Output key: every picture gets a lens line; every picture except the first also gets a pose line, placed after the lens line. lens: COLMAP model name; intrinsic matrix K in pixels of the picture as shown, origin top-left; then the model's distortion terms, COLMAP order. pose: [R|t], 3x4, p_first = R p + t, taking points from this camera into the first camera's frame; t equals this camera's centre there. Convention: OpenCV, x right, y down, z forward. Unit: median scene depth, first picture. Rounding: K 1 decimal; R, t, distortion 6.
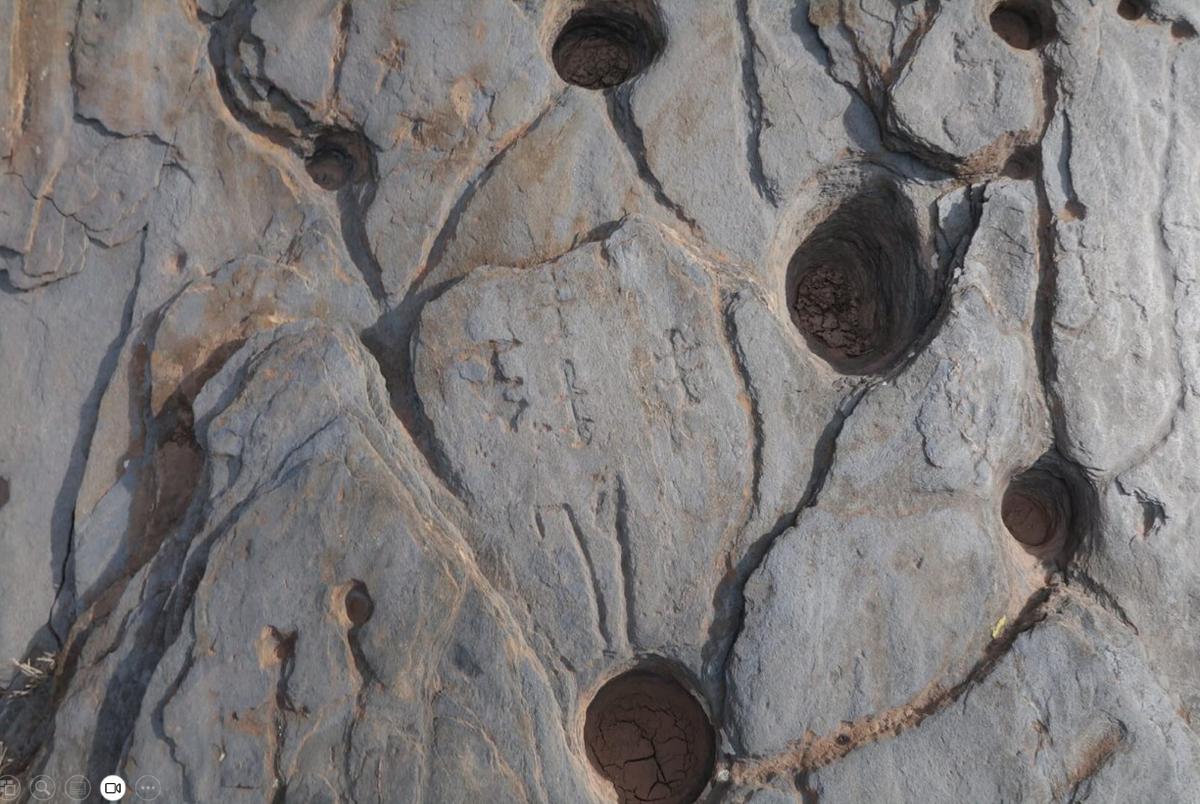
lens RADIAL K [[822.9, 0, 600.0], [0, 822.9, 402.0], [0, 0, 1]] dist [-0.007192, -0.004451]
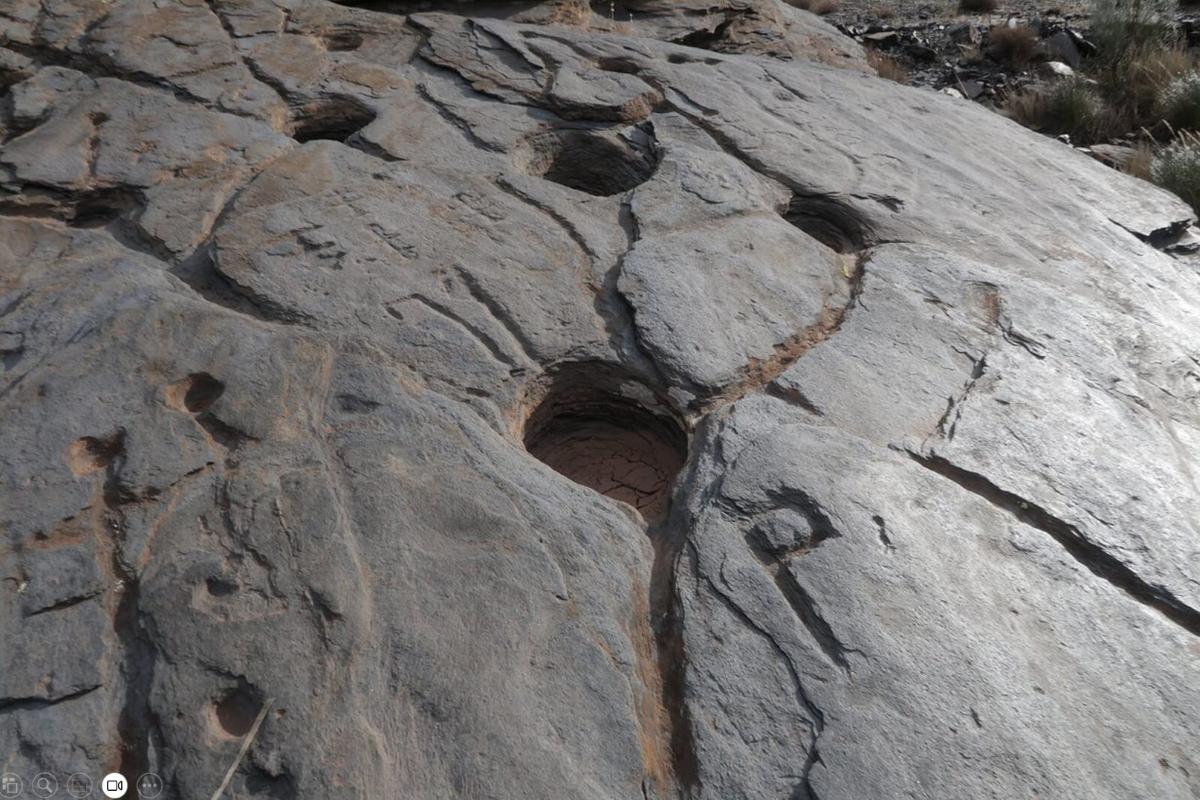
lens RADIAL K [[822.9, 0, 600.0], [0, 822.9, 400.0], [0, 0, 1]] dist [-0.007192, -0.004451]
pose [[0.883463, -0.279976, 0.375641, -0.247895], [0.456584, 0.694215, -0.556414, 0.852013], [-0.104993, 0.663083, 0.741146, 0.359880]]
